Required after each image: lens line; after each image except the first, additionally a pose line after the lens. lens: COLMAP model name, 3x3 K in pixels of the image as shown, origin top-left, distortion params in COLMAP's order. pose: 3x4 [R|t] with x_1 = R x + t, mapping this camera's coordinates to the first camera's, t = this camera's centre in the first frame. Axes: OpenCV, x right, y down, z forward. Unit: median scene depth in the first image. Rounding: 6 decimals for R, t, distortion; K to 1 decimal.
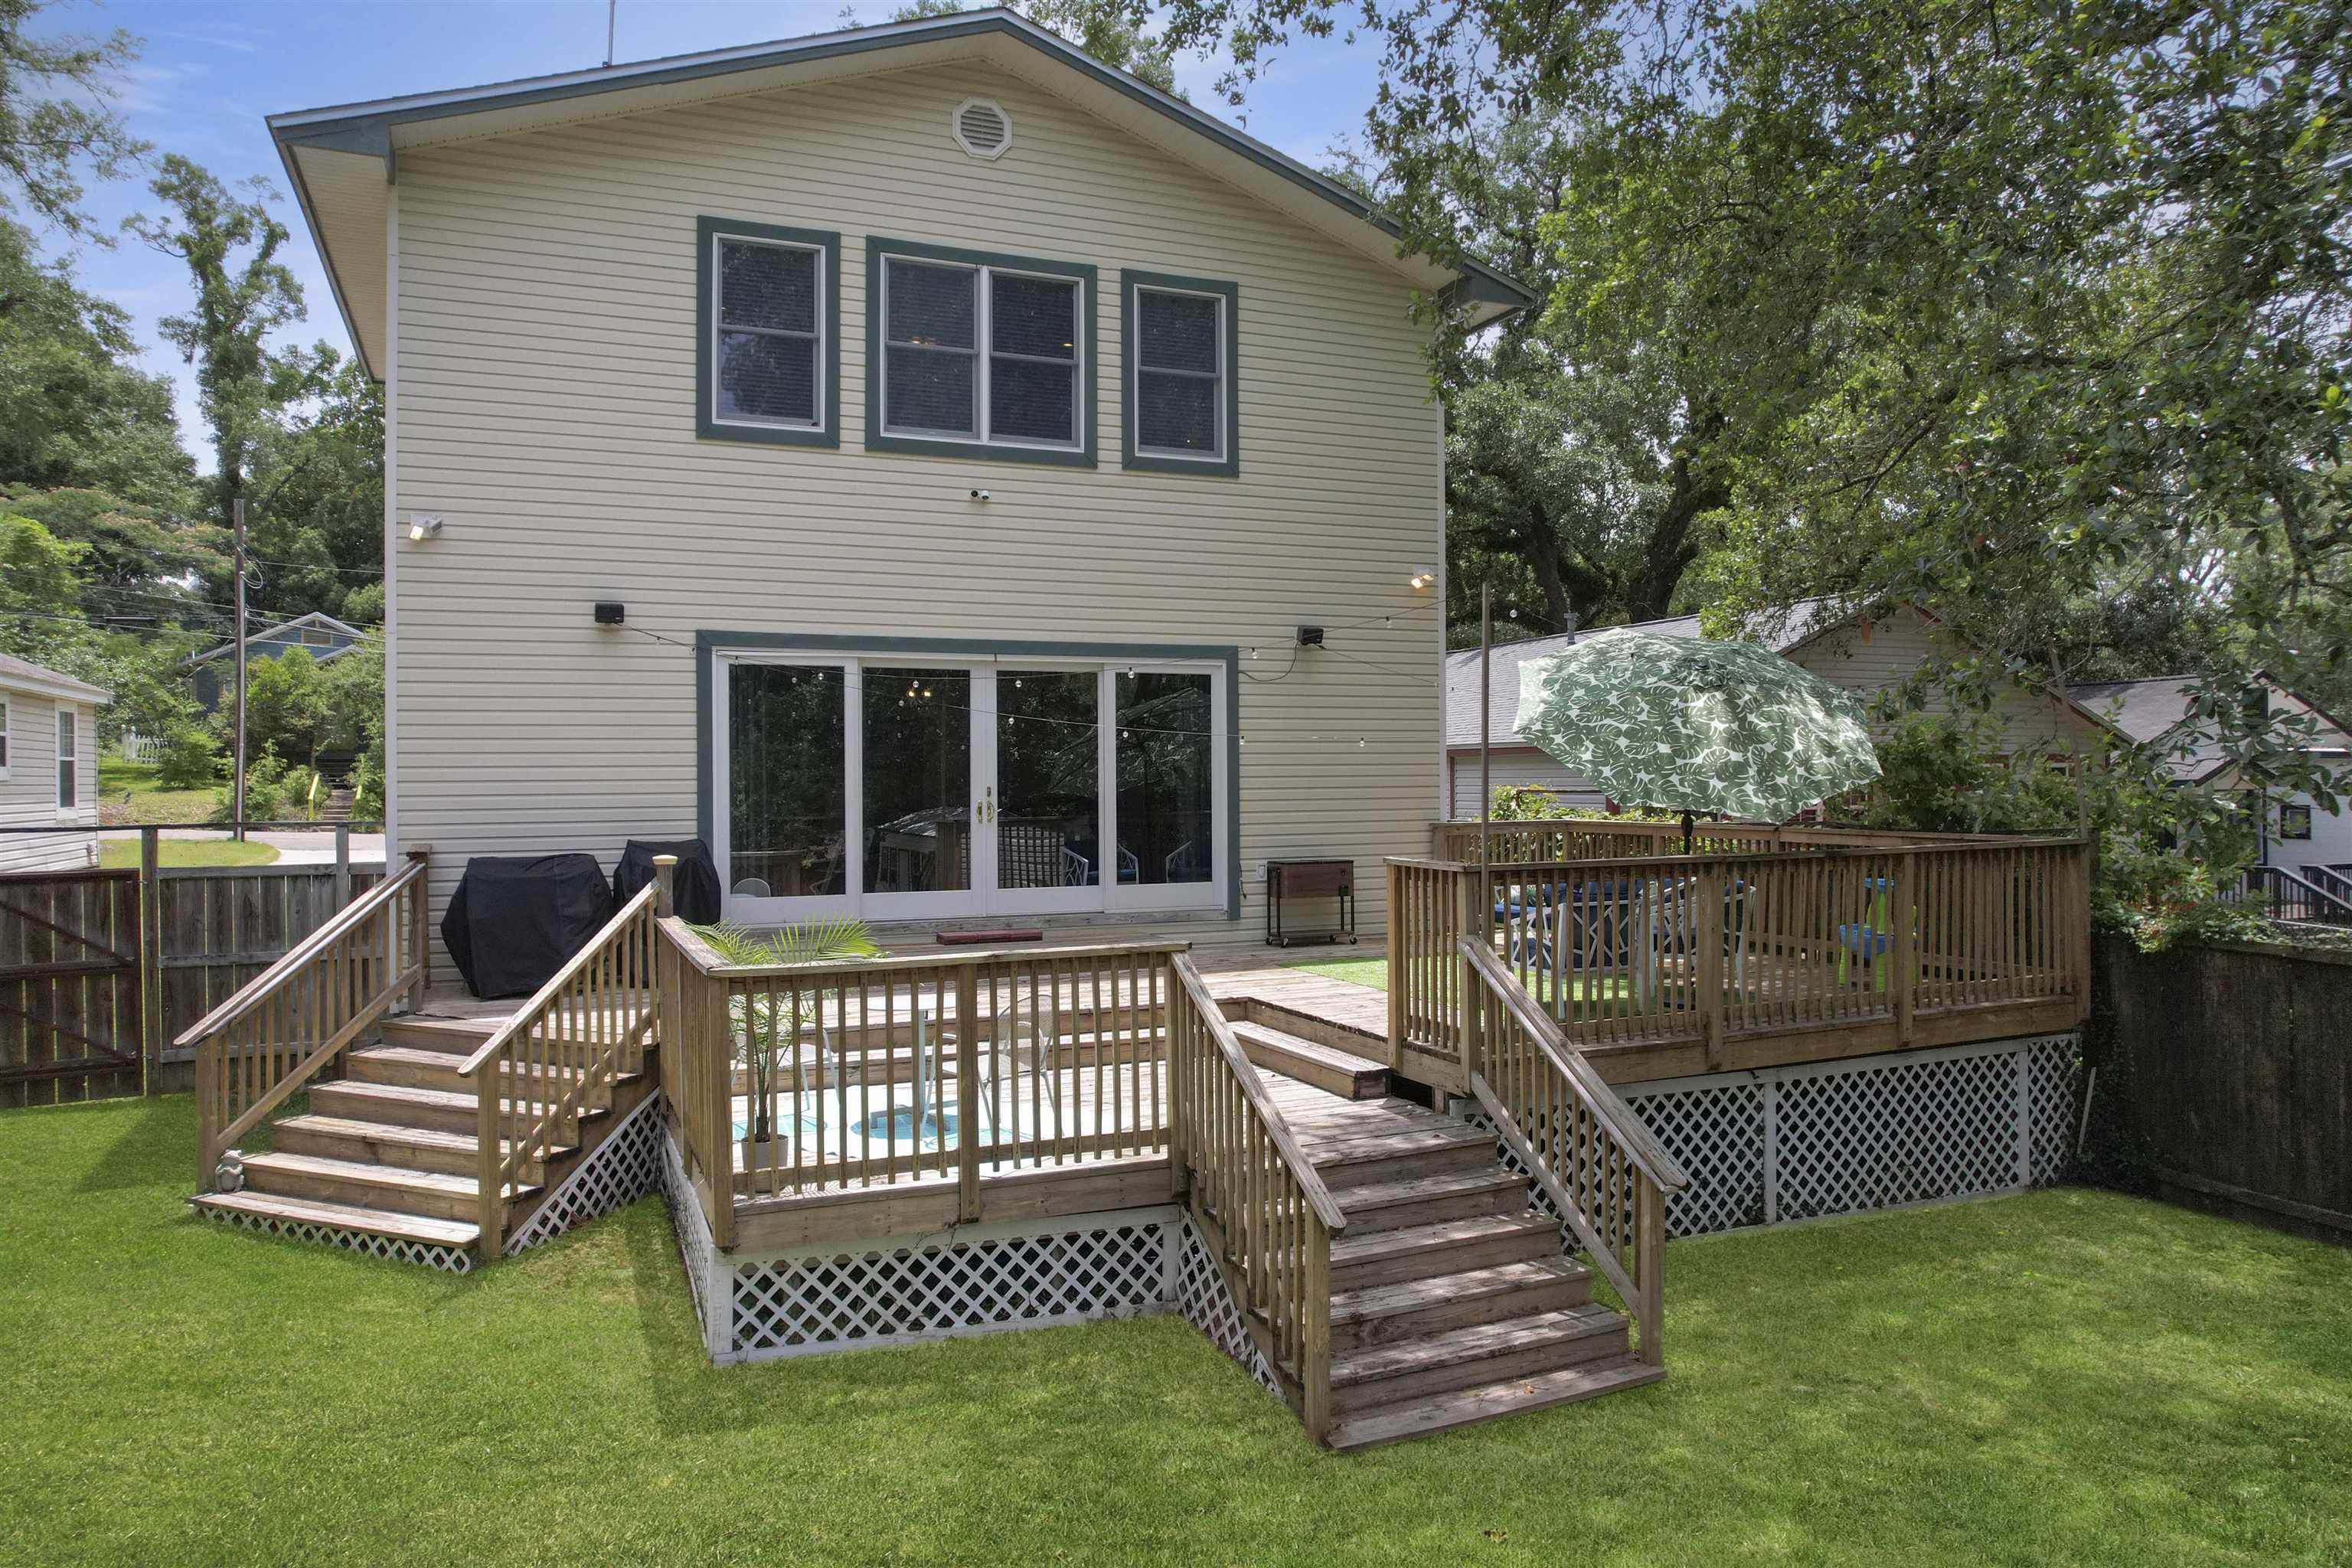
lens RADIAL K [[1540.8, 0, 1176.0], [0, 1540.8, 784.0], [0, 0, 1]] dist [-0.056361, 0.037332]
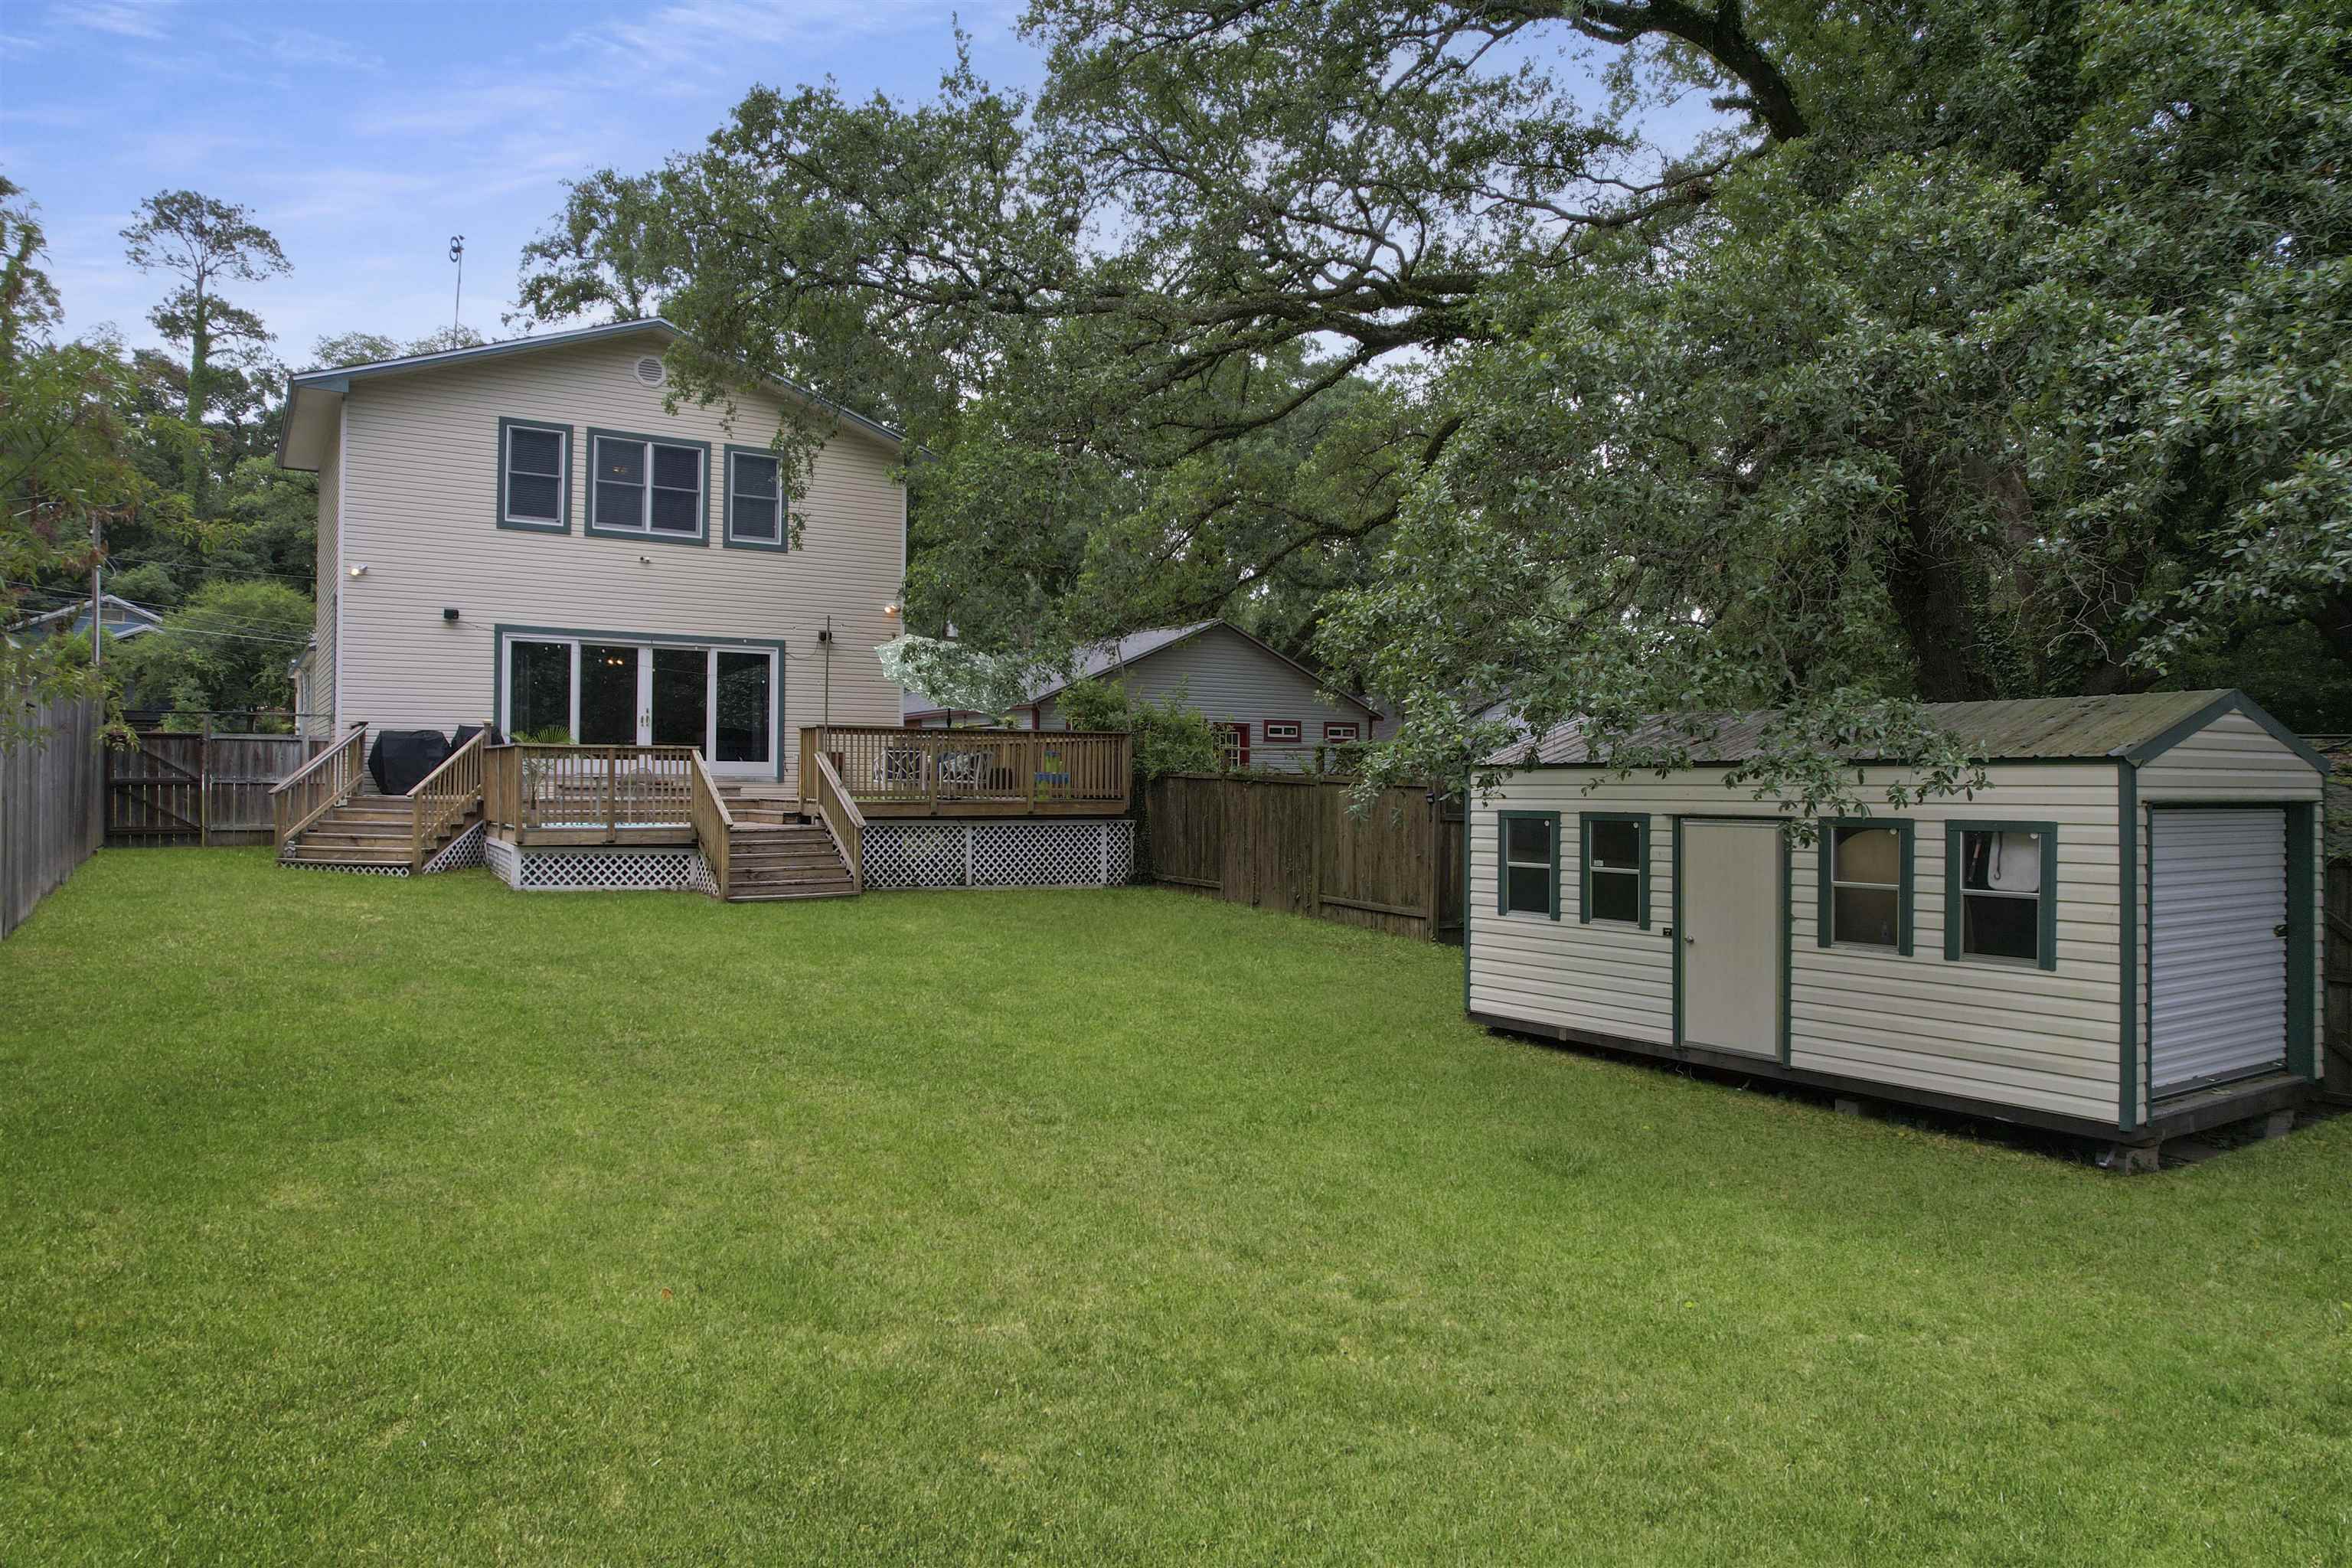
lens RADIAL K [[1540.8, 0, 1176.0], [0, 1540.8, 784.0], [0, 0, 1]] dist [-0.056361, 0.037332]
pose [[0.987468, 0.015966, 0.157008, 0.247985], [-0.014861, 0.999856, -0.008215, 0.108613], [-0.157116, 0.005779, 0.987563, -1.069140]]
